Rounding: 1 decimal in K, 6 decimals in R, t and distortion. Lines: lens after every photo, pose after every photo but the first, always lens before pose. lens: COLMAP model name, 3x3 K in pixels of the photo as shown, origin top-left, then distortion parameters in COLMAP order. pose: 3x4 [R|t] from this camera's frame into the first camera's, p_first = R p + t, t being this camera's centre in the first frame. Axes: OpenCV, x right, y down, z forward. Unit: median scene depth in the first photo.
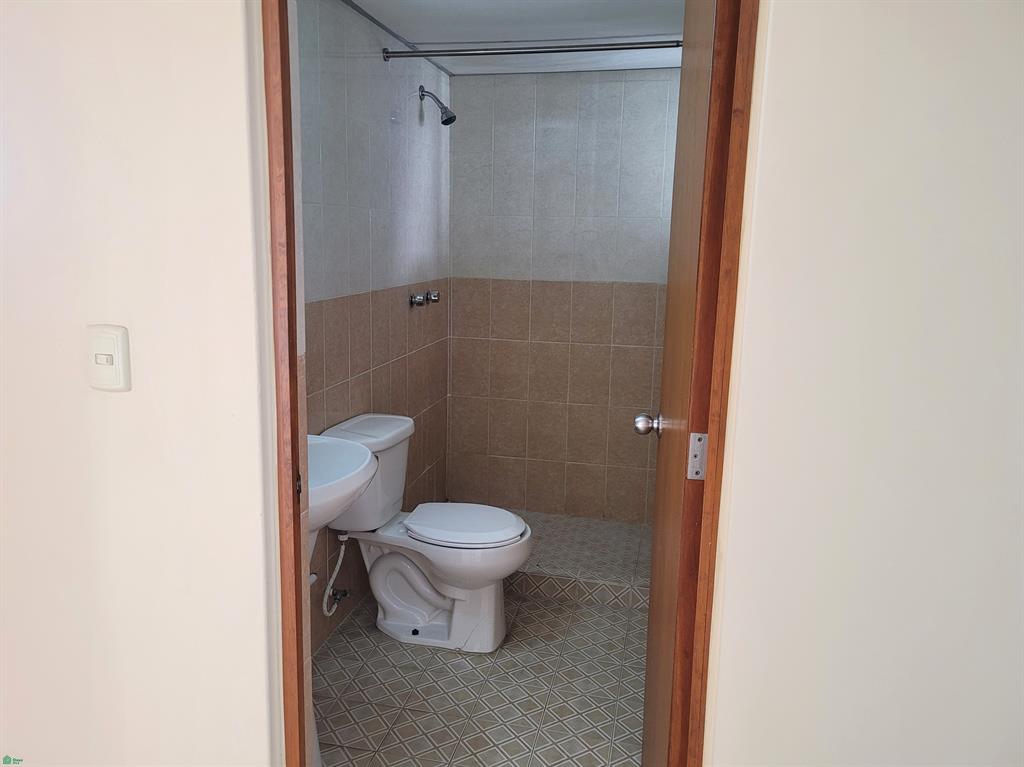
lens RADIAL K [[775.4, 0, 515.3], [0, 775.4, 376.4], [0, 0, 1]] dist [0.046308, -0.034042]
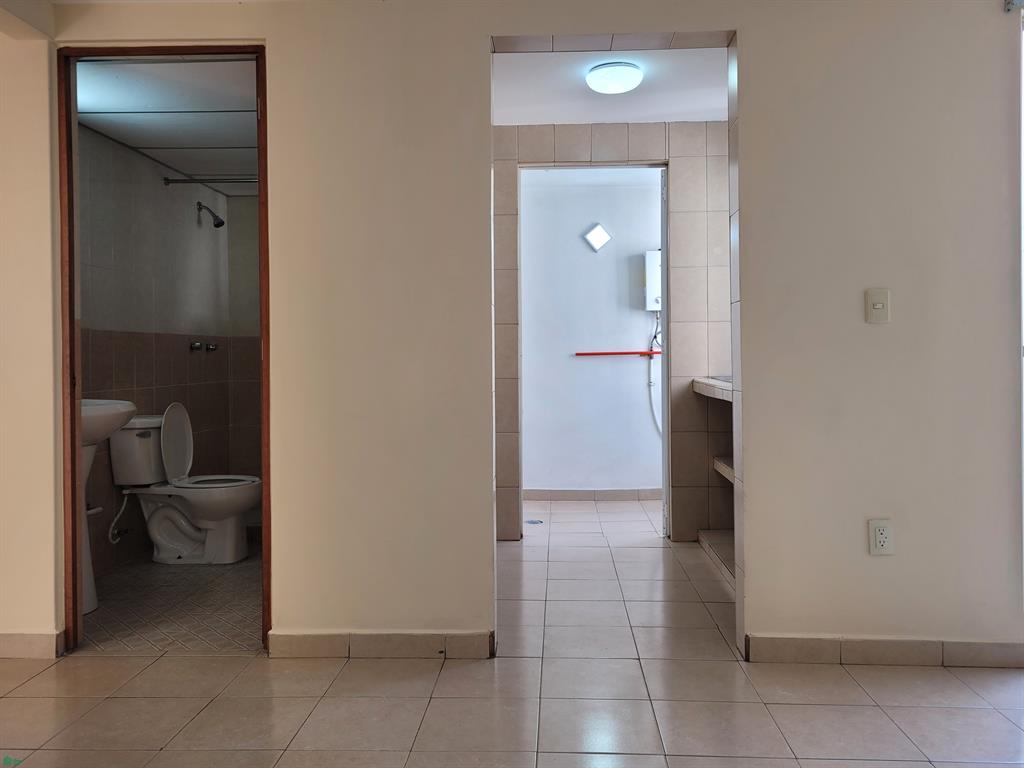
lens RADIAL K [[775.4, 0, 523.7], [0, 775.4, 367.9], [0, 0, 1]] dist [0.046308, -0.034042]
pose [[0.982896, -0.030122, 0.181683, 0.241665], [0.059078, 0.985967, -0.156140, 0.238621], [-0.174430, 0.164203, 0.970882, -0.573352]]
